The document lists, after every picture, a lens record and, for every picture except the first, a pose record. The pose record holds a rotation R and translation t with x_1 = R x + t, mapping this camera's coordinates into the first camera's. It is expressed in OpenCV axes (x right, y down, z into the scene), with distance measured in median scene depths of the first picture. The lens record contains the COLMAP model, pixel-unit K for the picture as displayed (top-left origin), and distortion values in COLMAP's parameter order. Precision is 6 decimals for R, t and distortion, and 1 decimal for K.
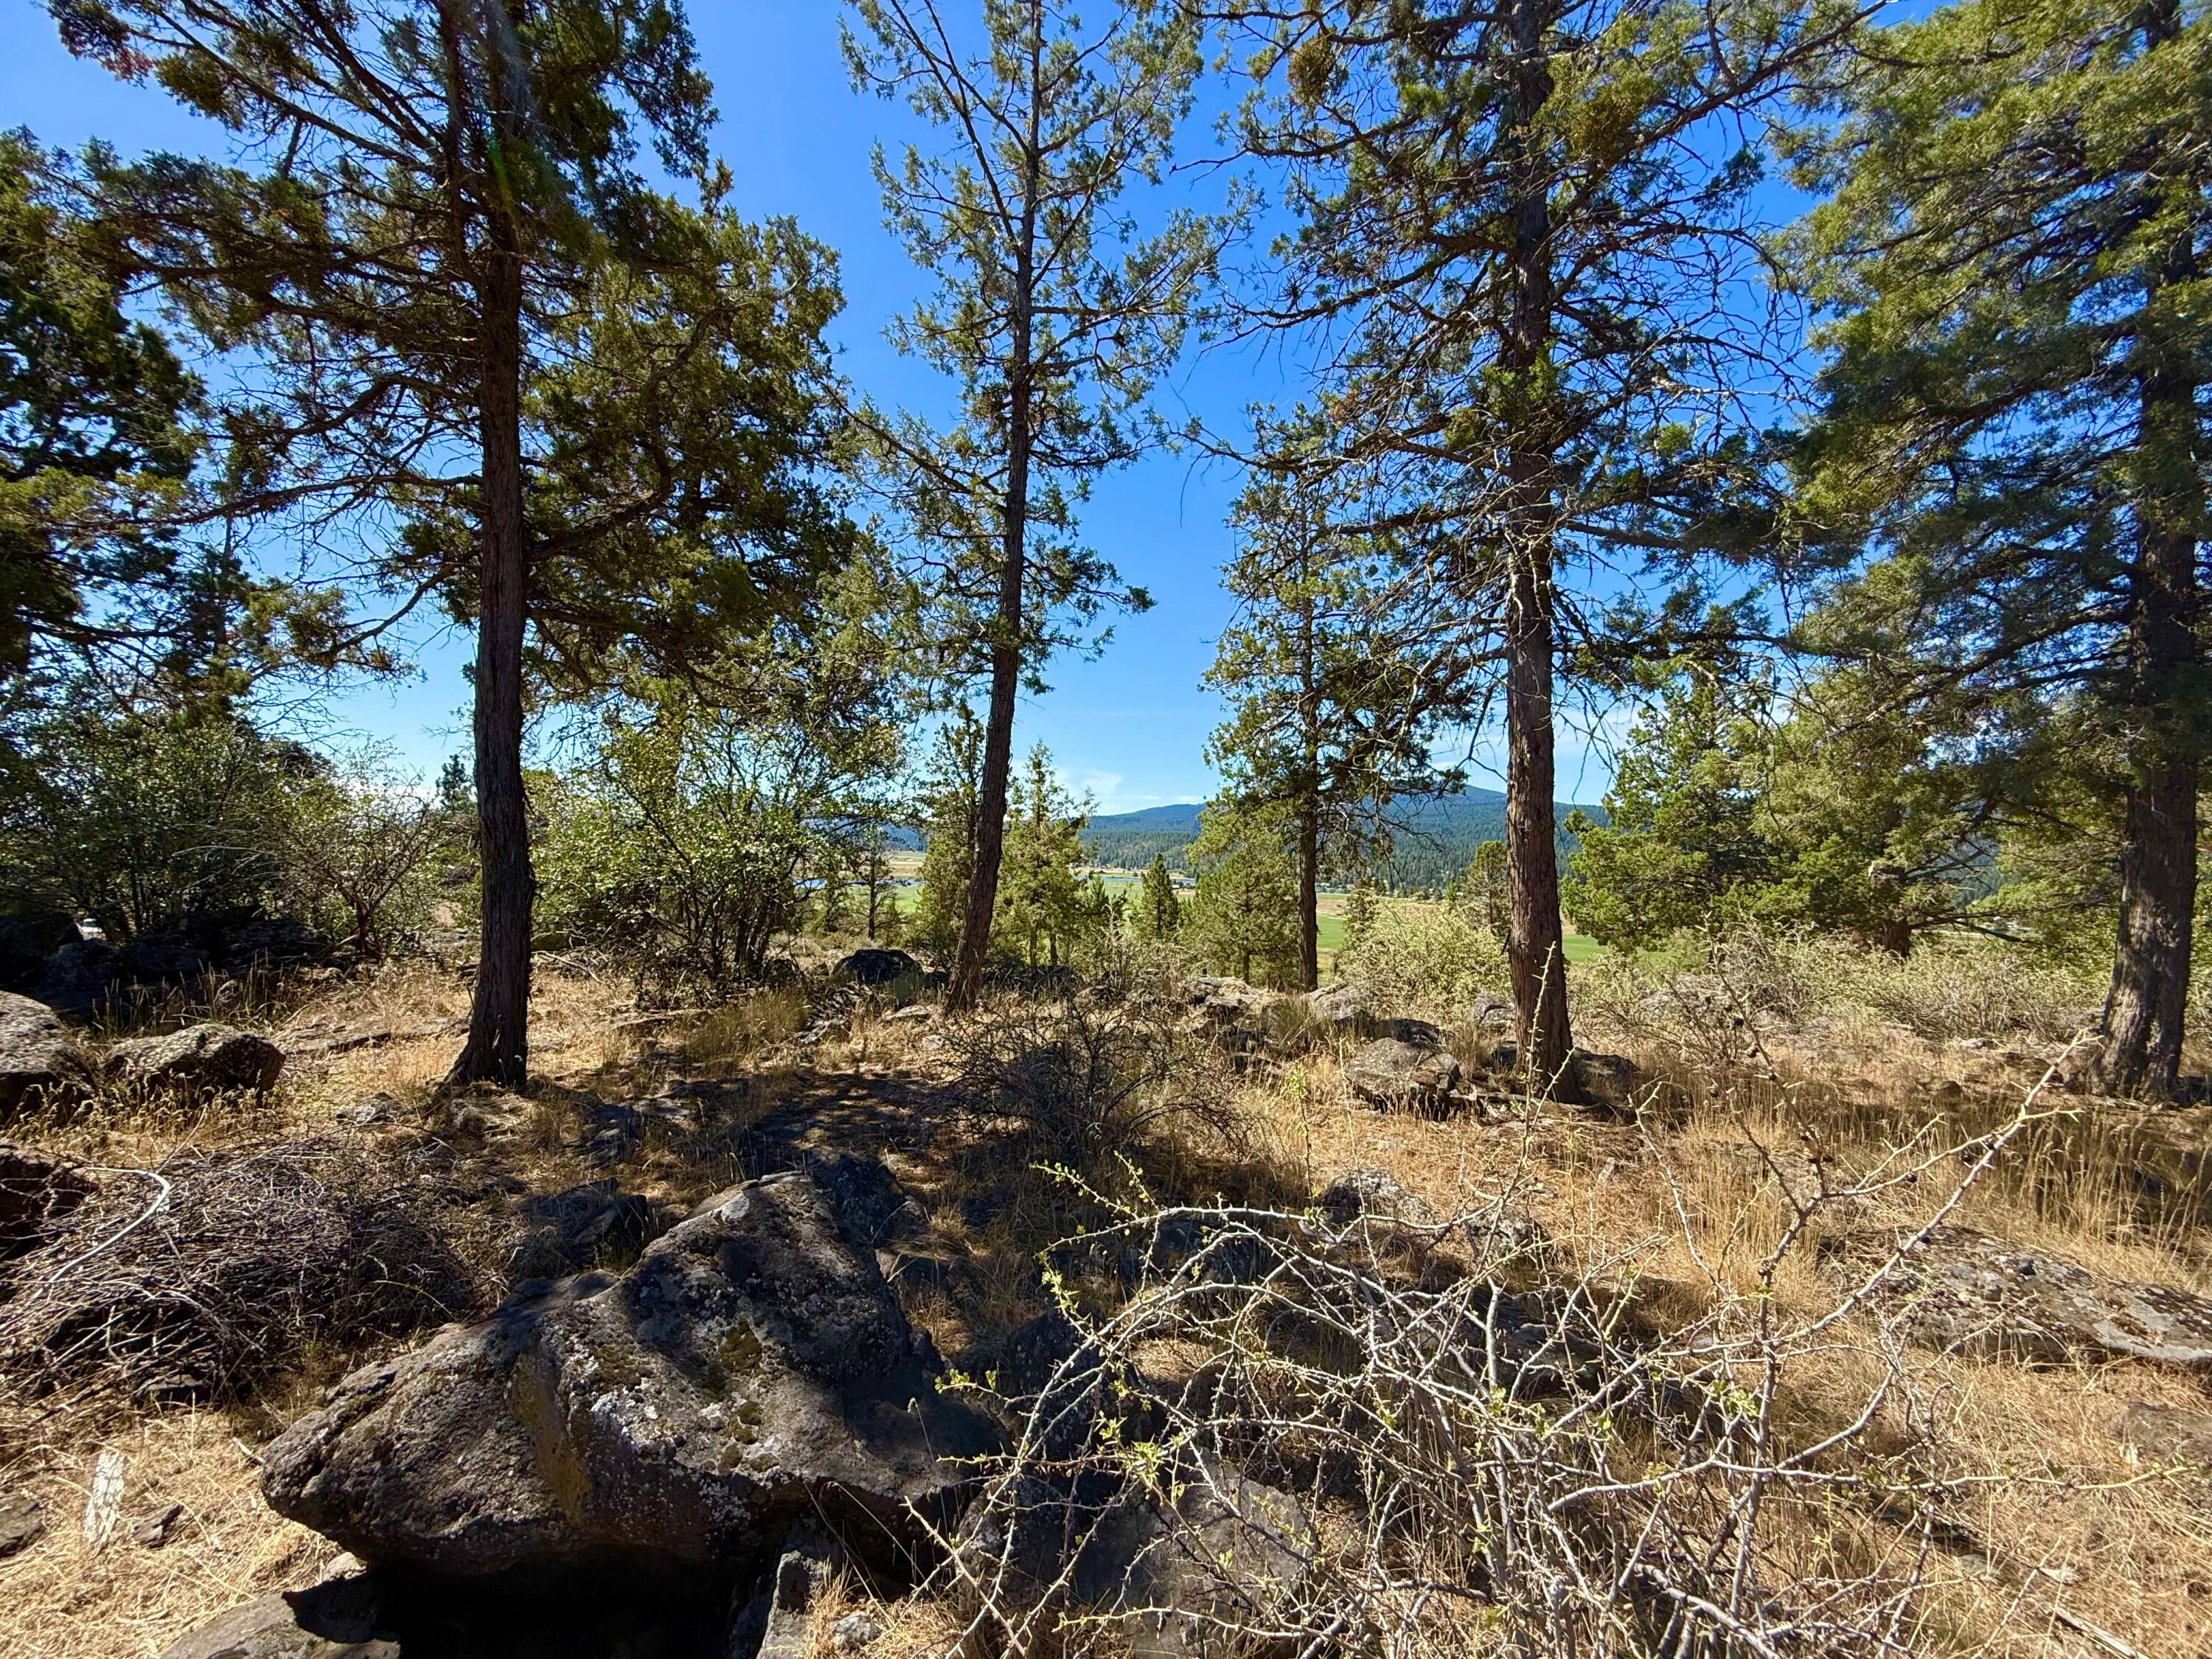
lens RADIAL K [[880.0, 0, 1115.7], [0, 880.0, 841.4], [0, 0, 1]] dist [0.001009, 0.000114]
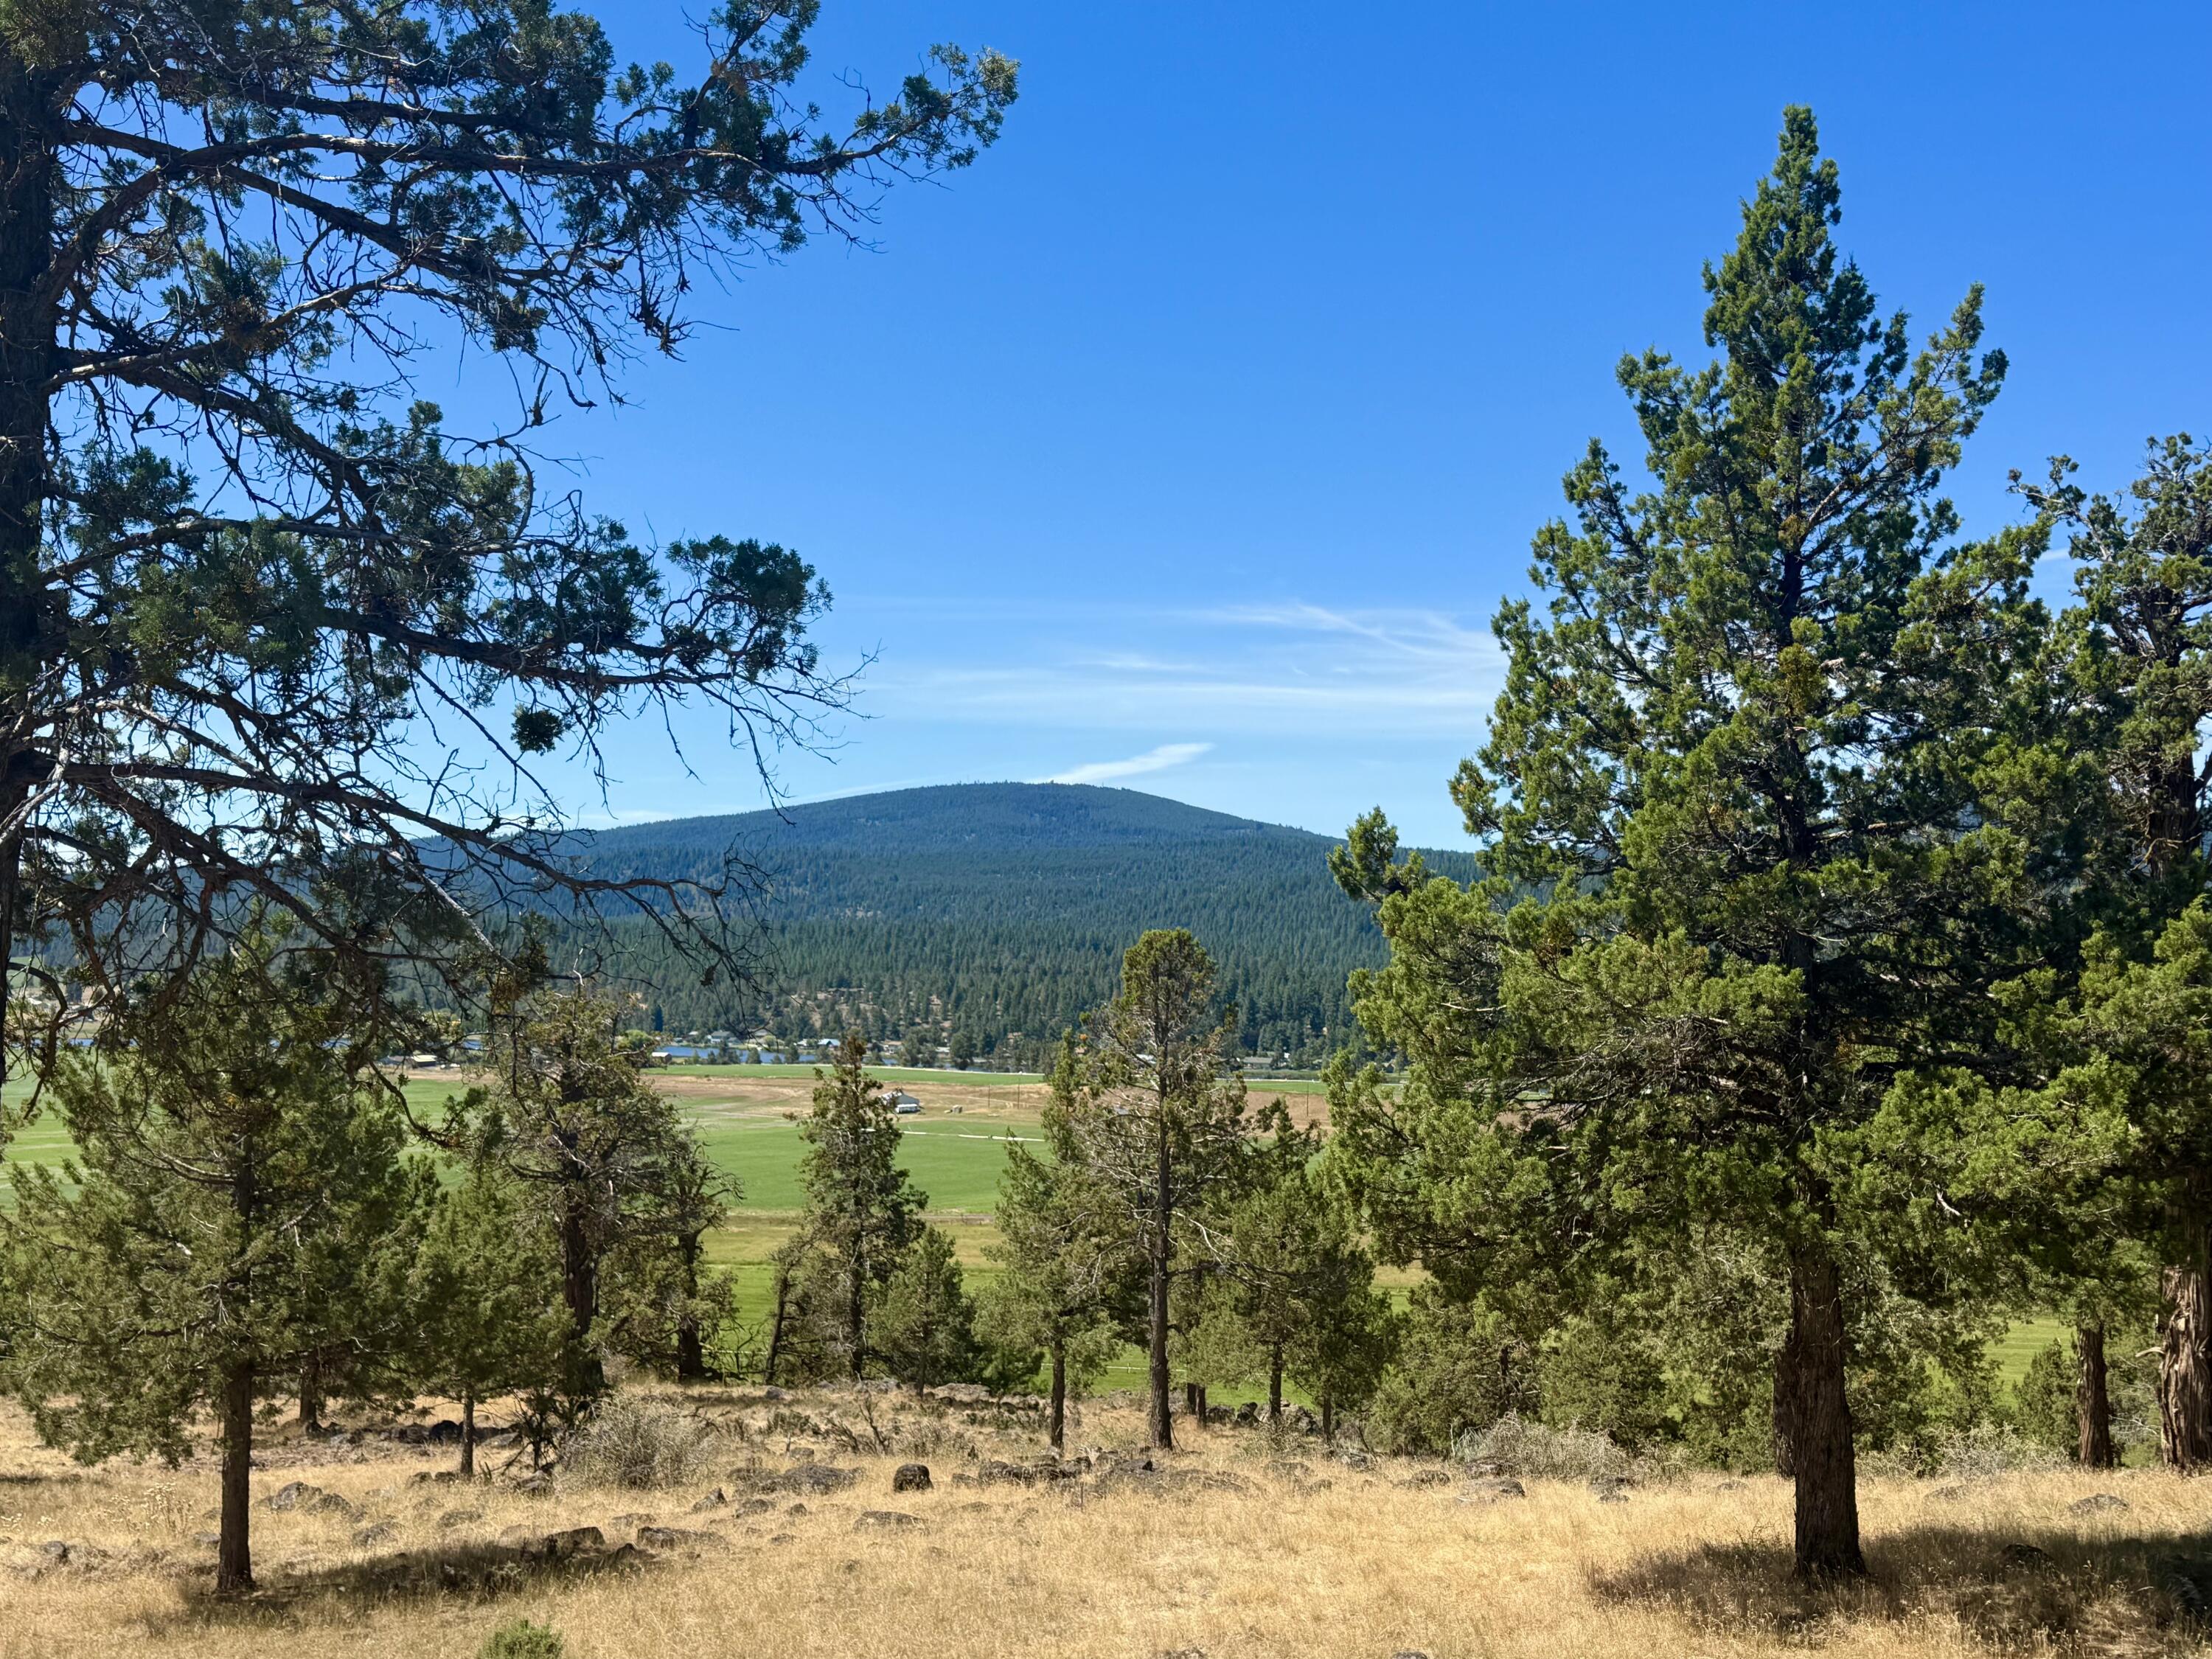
lens RADIAL K [[2257.0, 0, 1113.6], [0, 2257.0, 837.4], [0, 0, 1]] dist [0.074868, 0.000000]
pose [[0.936219, 0.014732, 0.351109, 0.199209], [-0.001659, 0.999295, -0.037503, -0.000889], [-0.351414, 0.034528, 0.935583, 0.366631]]
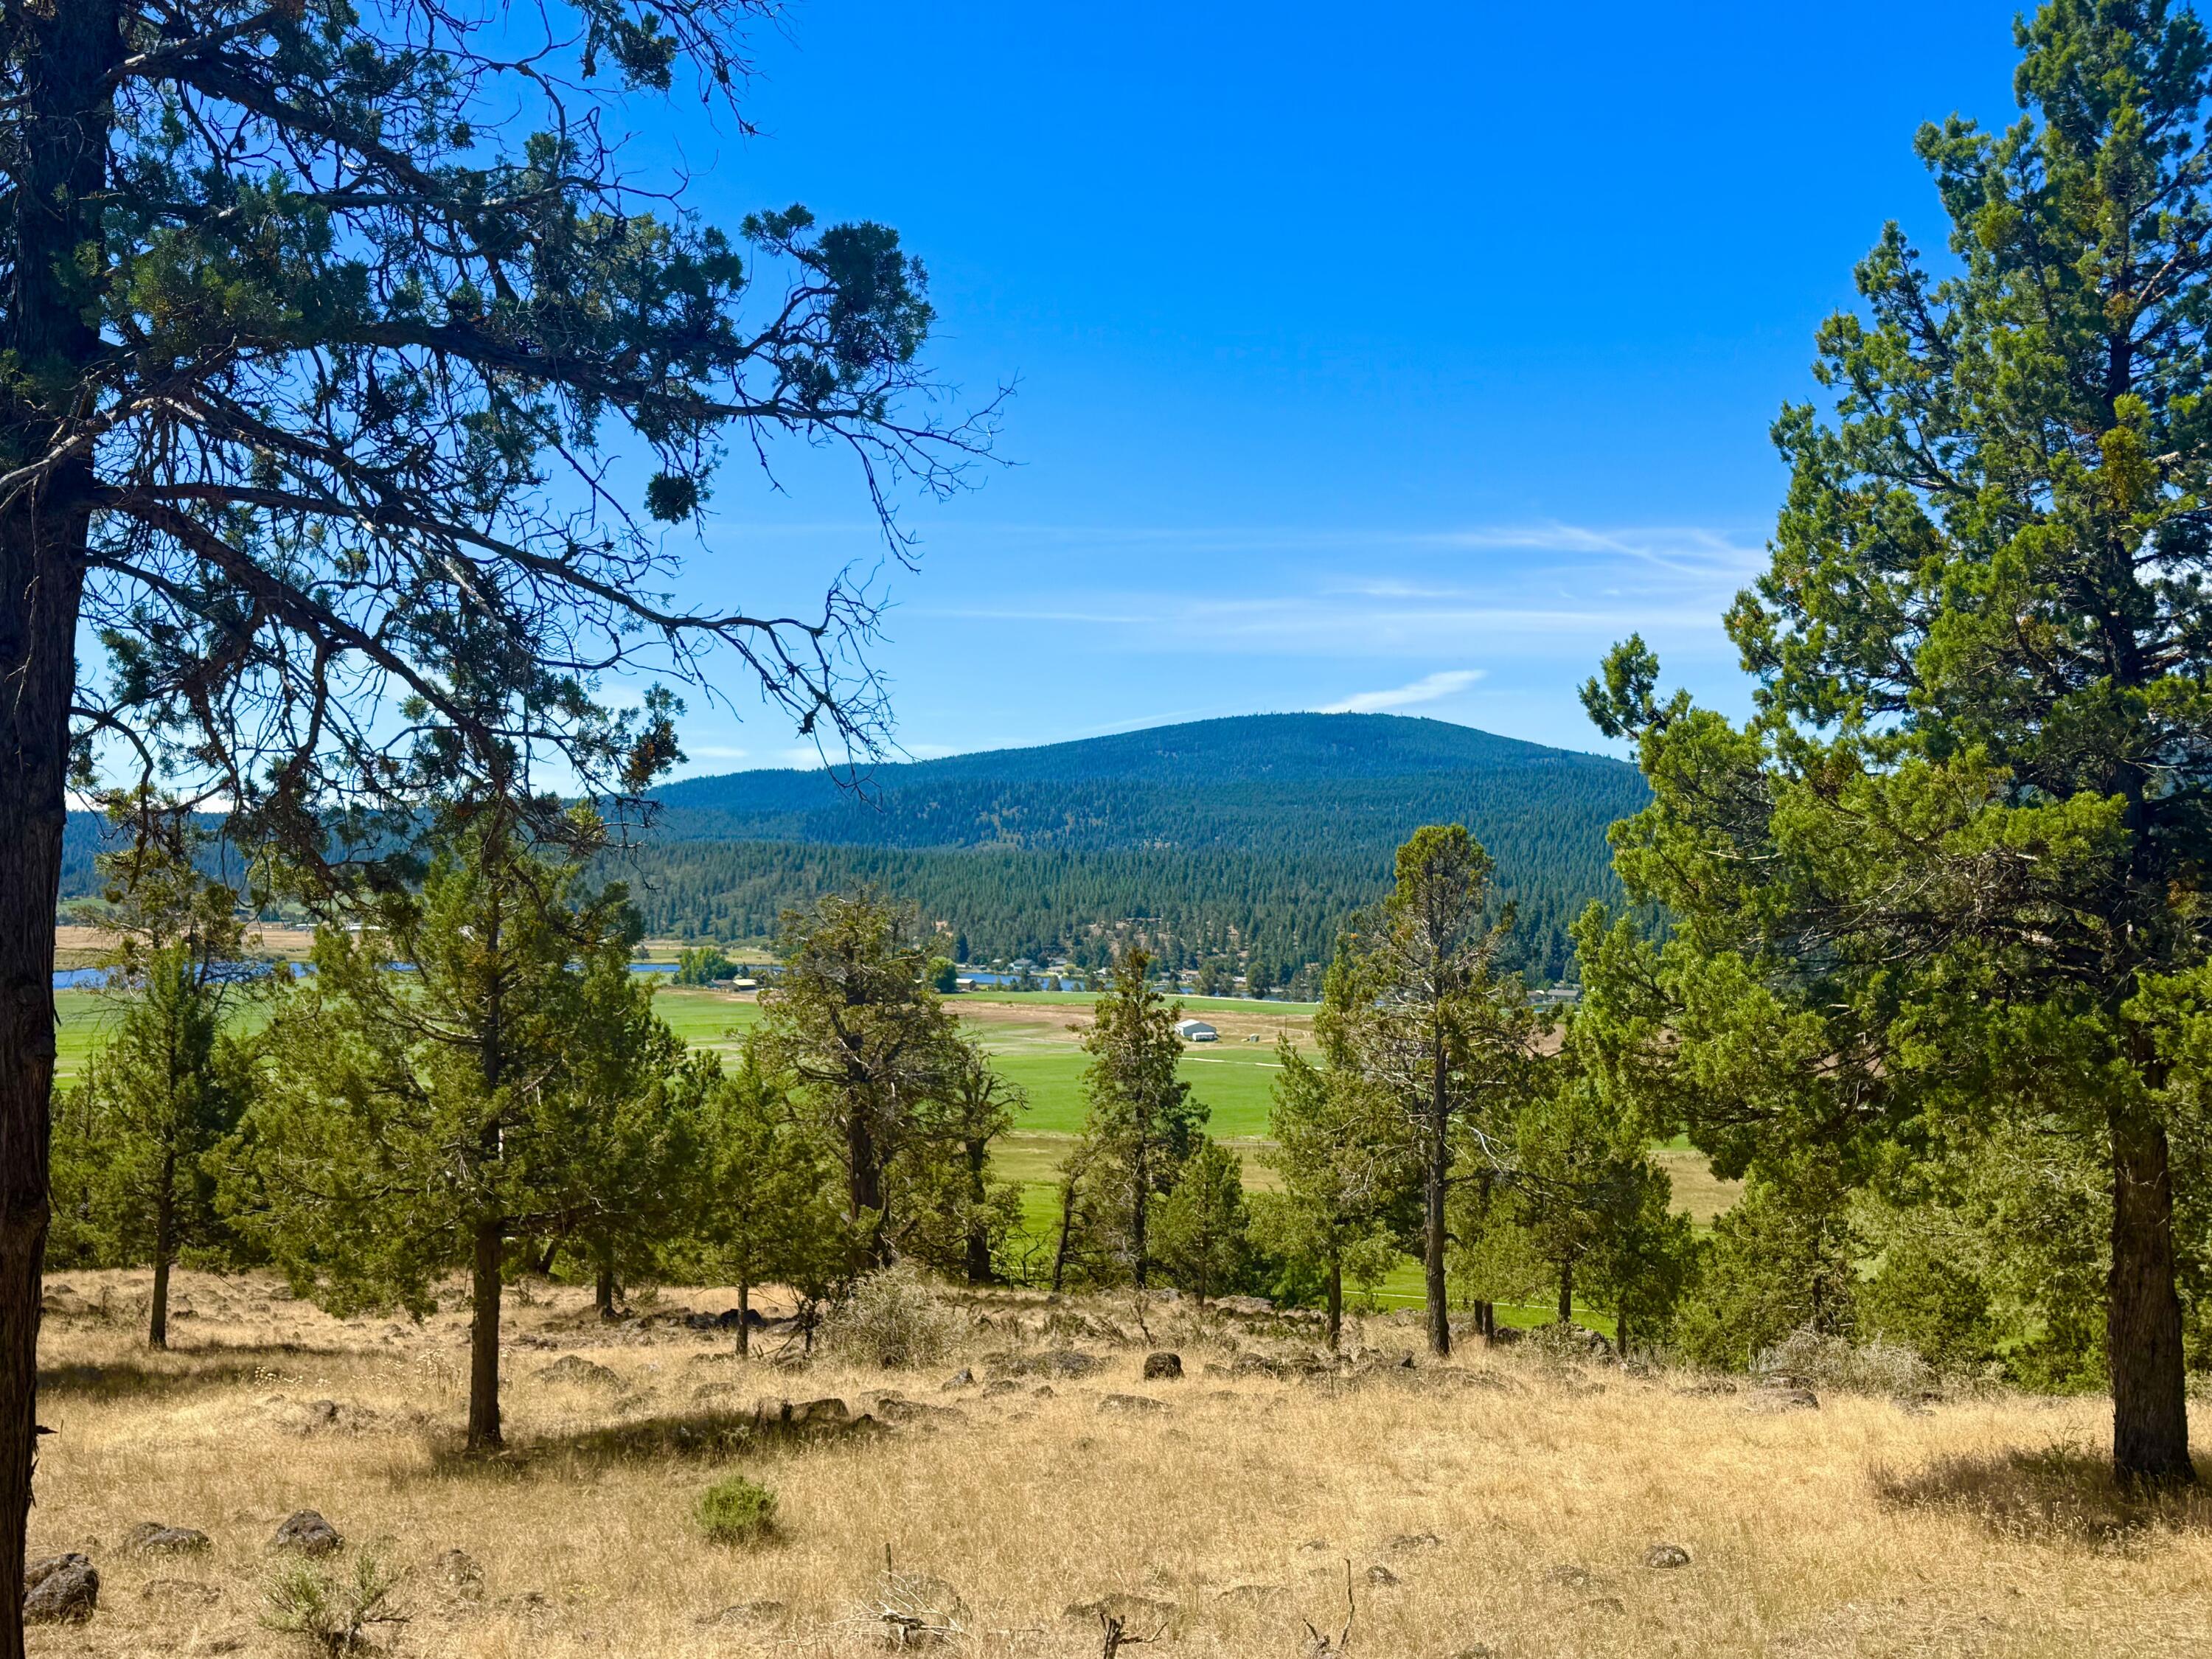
lens RADIAL K [[2257.0, 0, 1095.5], [0, 2257.0, 835.0], [0, 0, 1]] dist [0.074868, 0.000000]
pose [[0.975922, 0.001720, 0.218115, 0.234237], [-0.000095, 0.999972, -0.007458, 0.025352], [-0.218122, 0.007258, 0.975895, 0.403228]]
